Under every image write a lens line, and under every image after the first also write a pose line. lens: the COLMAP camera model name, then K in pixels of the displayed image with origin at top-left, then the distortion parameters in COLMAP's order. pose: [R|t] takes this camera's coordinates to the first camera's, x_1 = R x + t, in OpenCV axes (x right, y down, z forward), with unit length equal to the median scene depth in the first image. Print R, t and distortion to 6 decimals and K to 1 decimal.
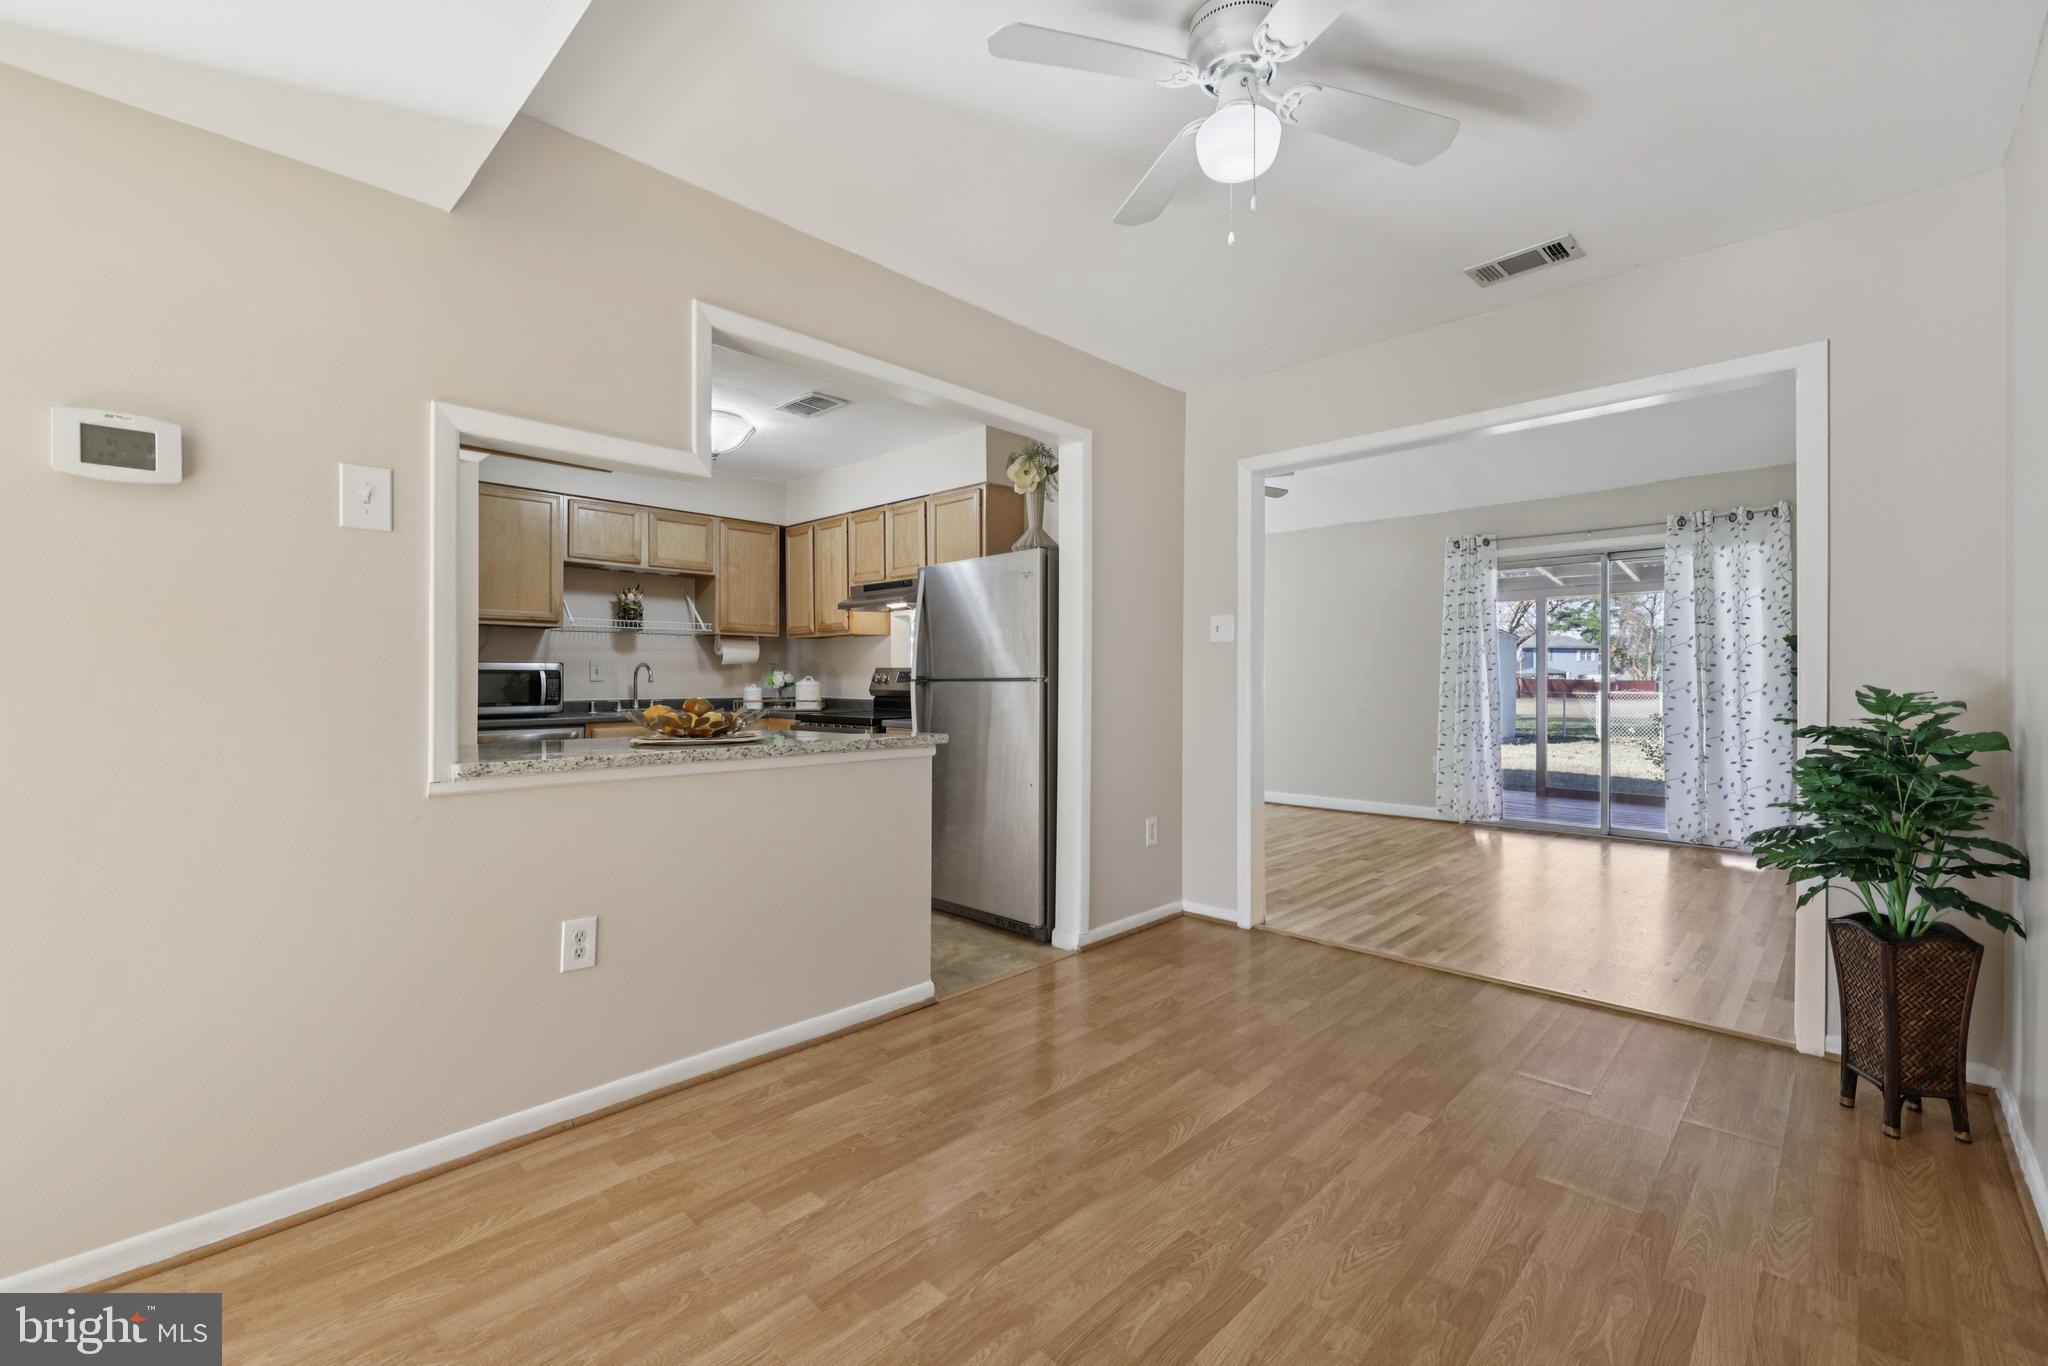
lens RADIAL K [[864.1, 0, 1020.7], [0, 864.1, 681.1], [0, 0, 1]] dist [0.000856, 0.000485]
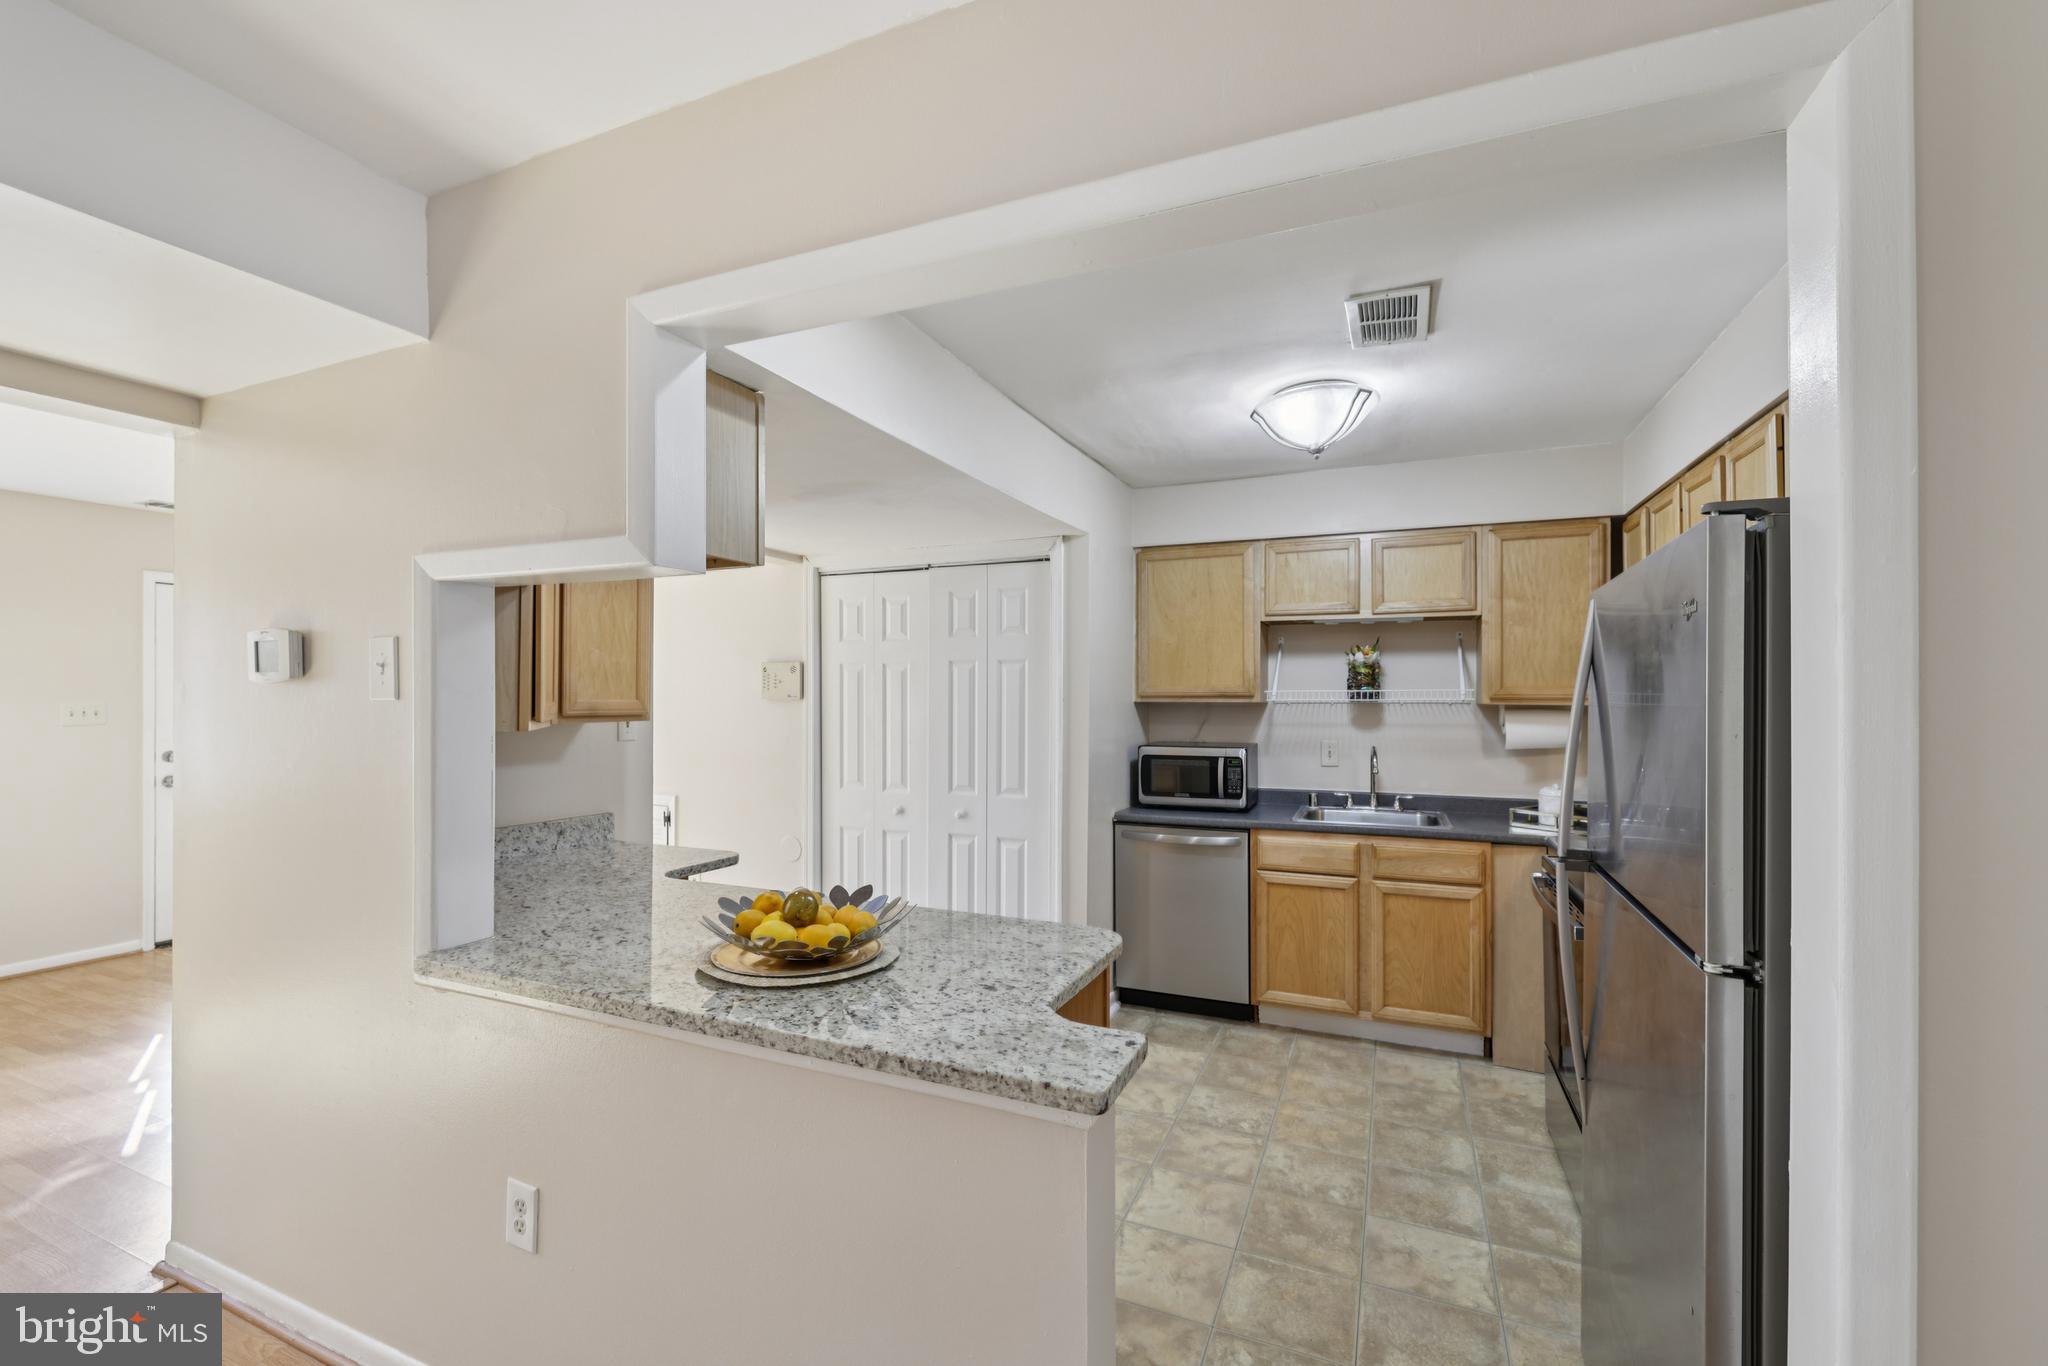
lens RADIAL K [[871.4, 0, 1018.8], [0, 871.4, 688.6], [0, 0, 1]] dist [0.000017, 0.000042]
pose [[0.353062, -0.006809, -0.935575, 0.264060], [-0.002477, 0.999963, -0.008212, -0.111791], [0.935597, 0.005216, 0.353032, 0.811043]]
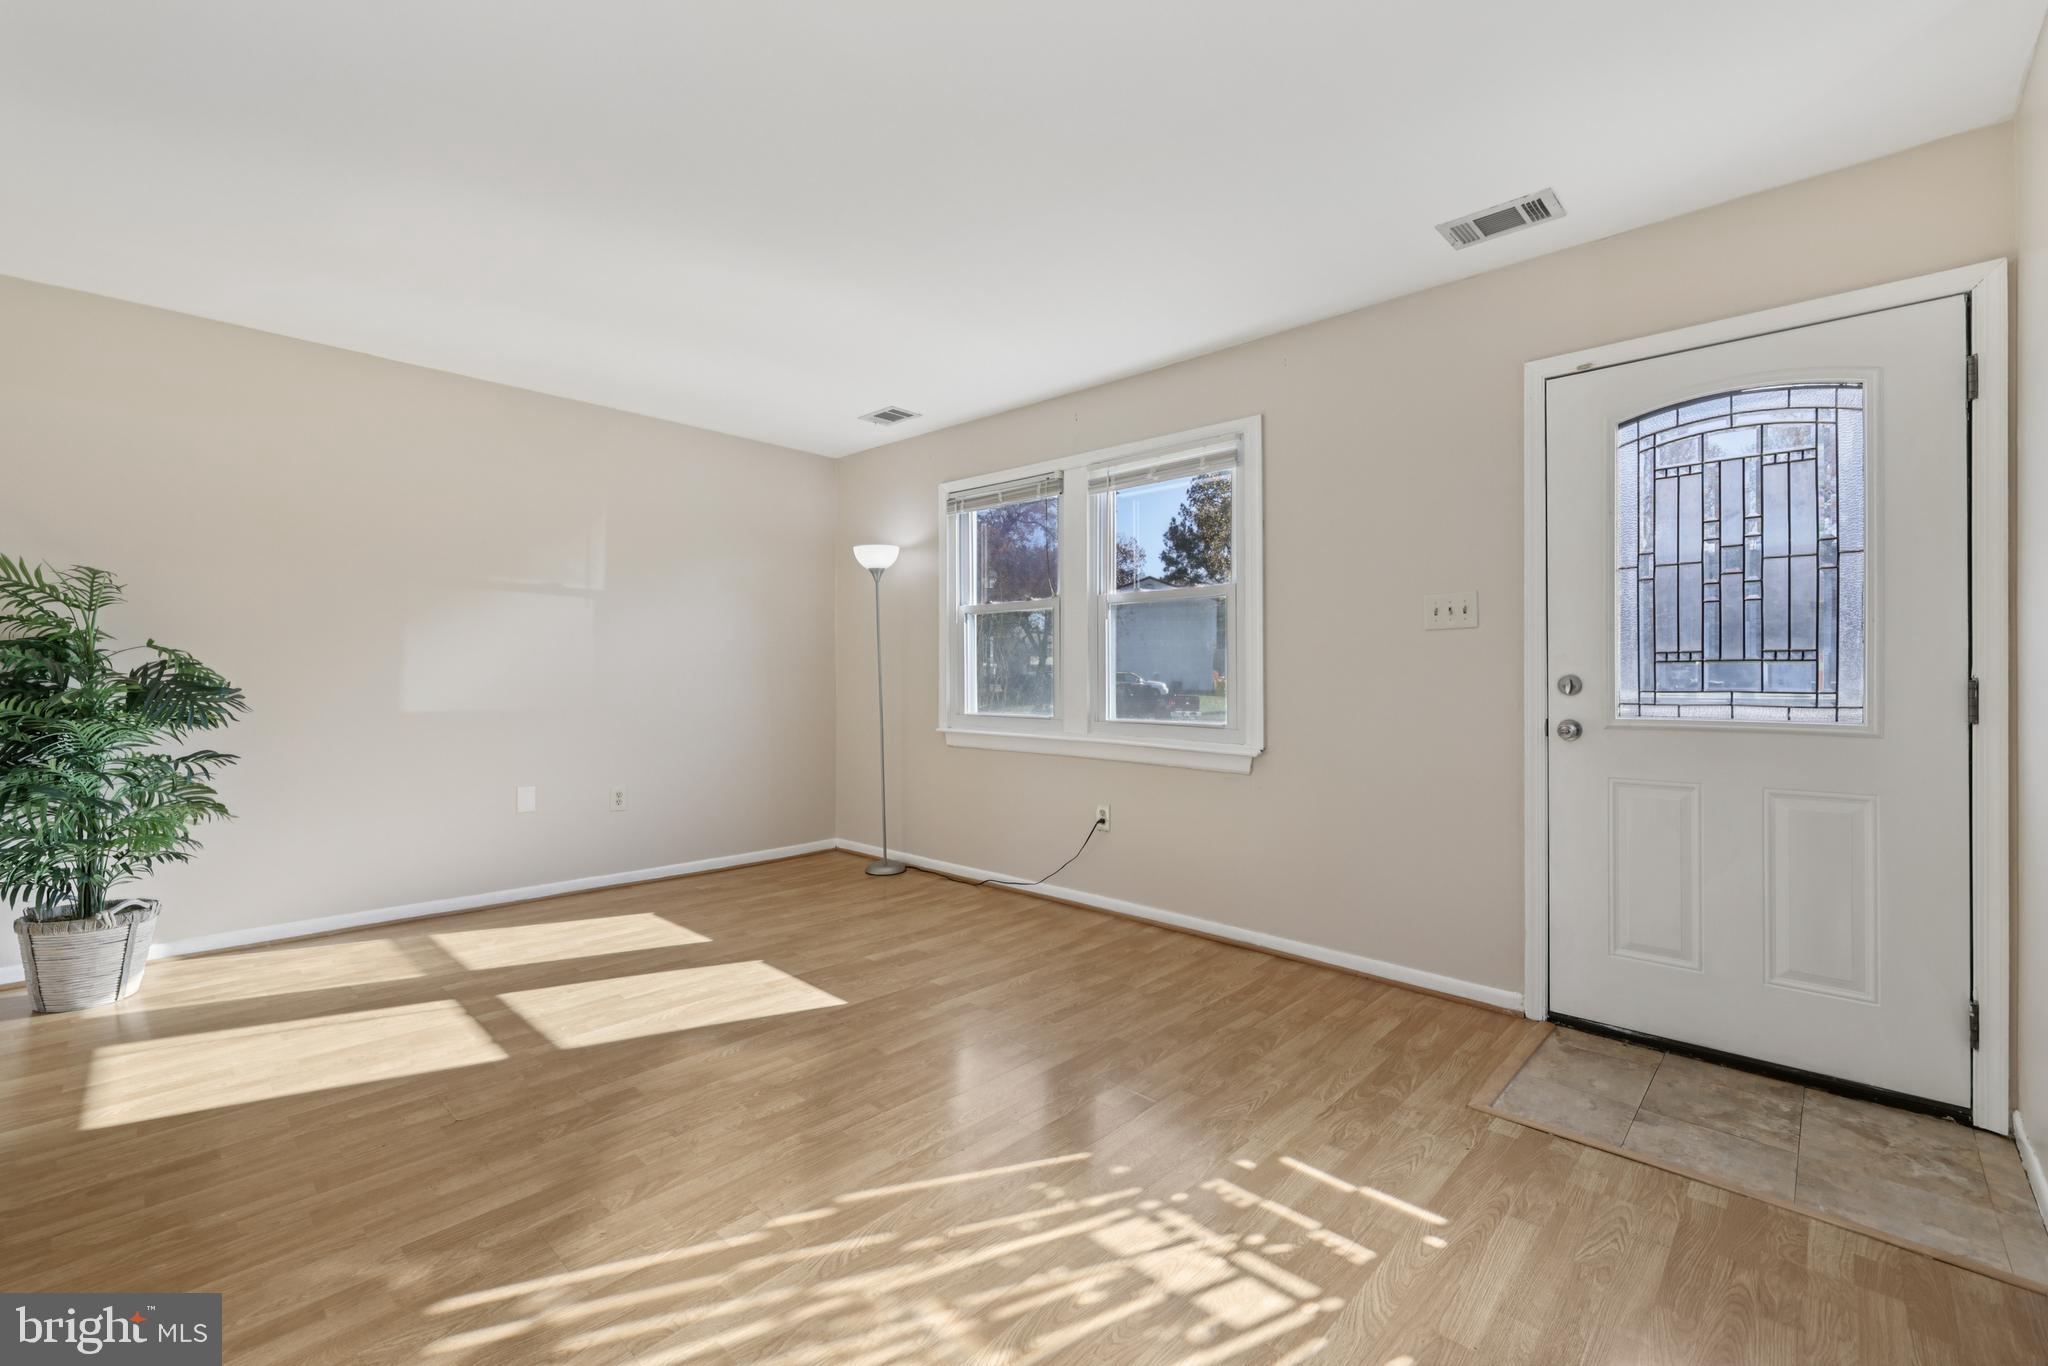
lens RADIAL K [[857.1, 0, 1017.9], [0, 857.1, 664.4], [0, 0, 1]] dist [-0.002396, -0.000189]
pose [[-0.999787, -0.002745, -0.020431, -1.224157], [-0.002601, 0.999971, -0.007105, -0.008242], [0.020450, -0.007050, -0.999766, 0.780202]]
